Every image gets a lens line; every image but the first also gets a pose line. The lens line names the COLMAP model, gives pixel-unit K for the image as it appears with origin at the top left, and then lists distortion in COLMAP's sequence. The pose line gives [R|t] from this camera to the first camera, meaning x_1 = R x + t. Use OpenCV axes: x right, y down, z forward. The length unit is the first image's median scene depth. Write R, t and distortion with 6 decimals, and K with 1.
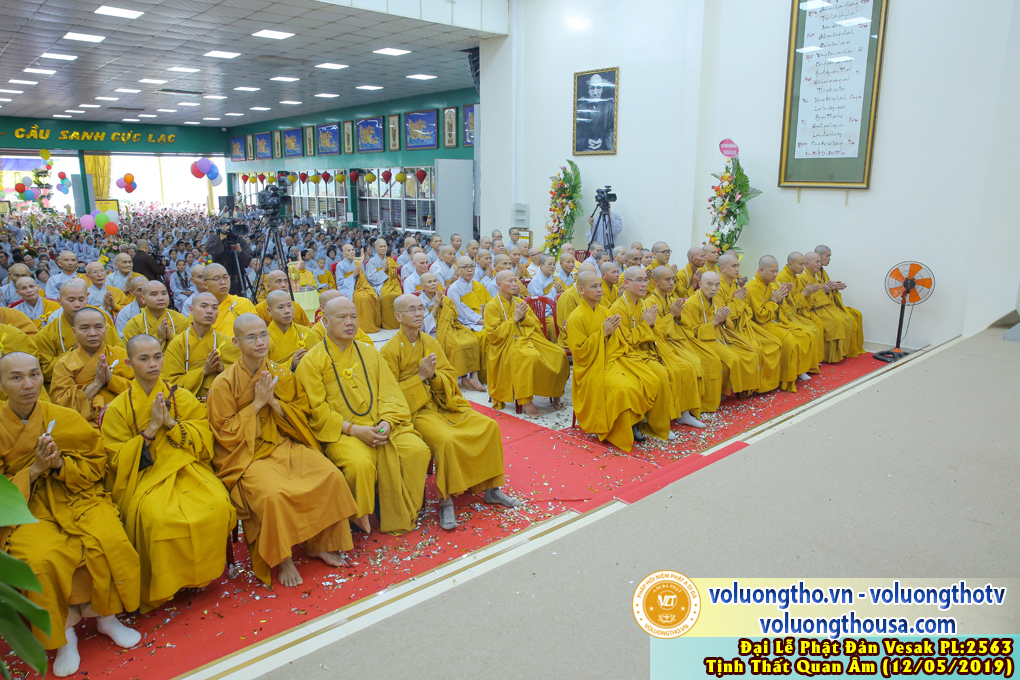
lens RADIAL K [[699.5, 0, 510.0], [0, 699.5, 340.0], [0, 0, 1]] dist [-0.113386, 0.095669]
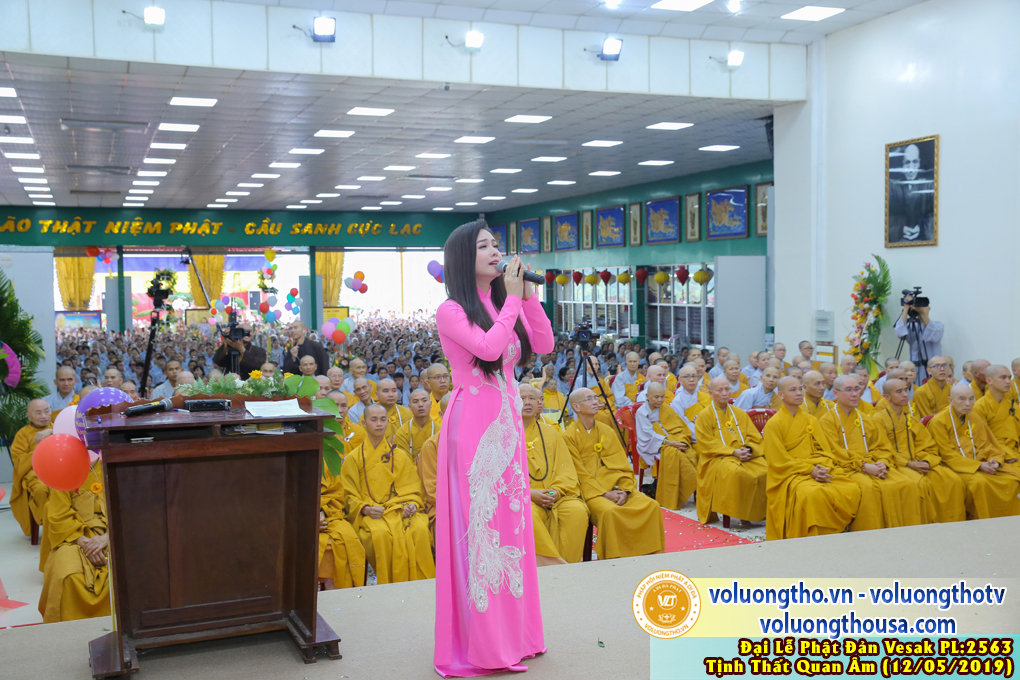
lens RADIAL K [[1125.0, 0, 510.0], [0, 1125.0, 340.0], [0, 0, 1]] dist [0.010657, 0.146933]
pose [[0.932704, 0.000214, -0.360644, 0.173957], [-0.061308, 0.985538, -0.157973, 0.068238], [0.355394, 0.169452, 0.919228, -0.328678]]
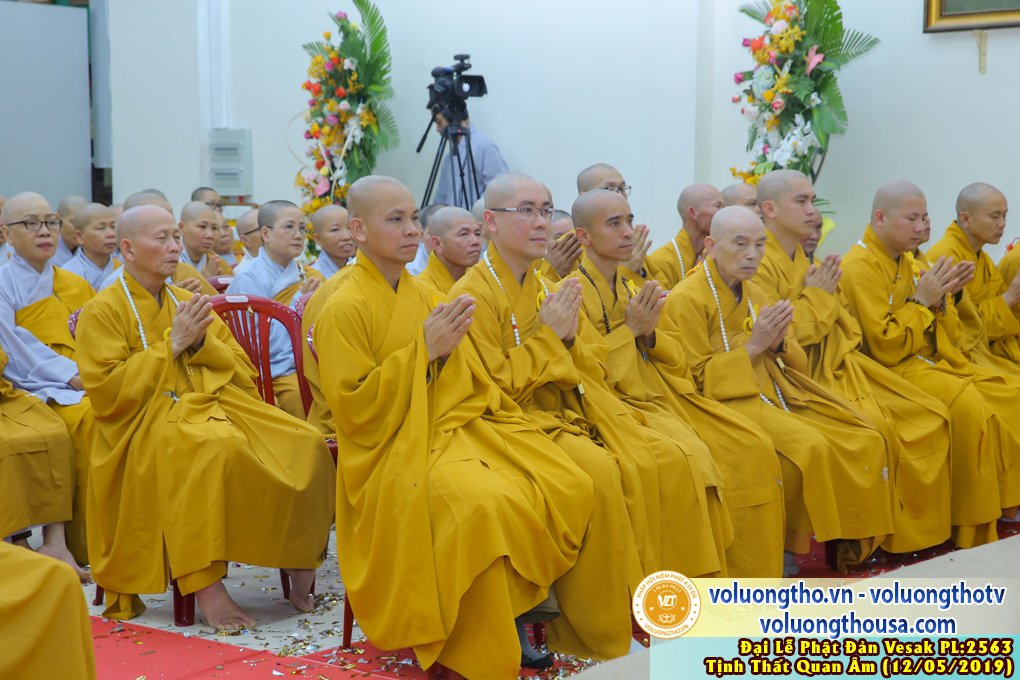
lens RADIAL K [[1899.7, 0, 510.0], [0, 1899.7, 340.0], [0, 0, 1]] dist [0.213814, 0.029167]
pose [[0.989972, -0.016677, 0.140277, 0.024248], [0.035989, 0.990016, -0.136285, 0.061020], [-0.136604, 0.139967, 0.980688, 0.043759]]
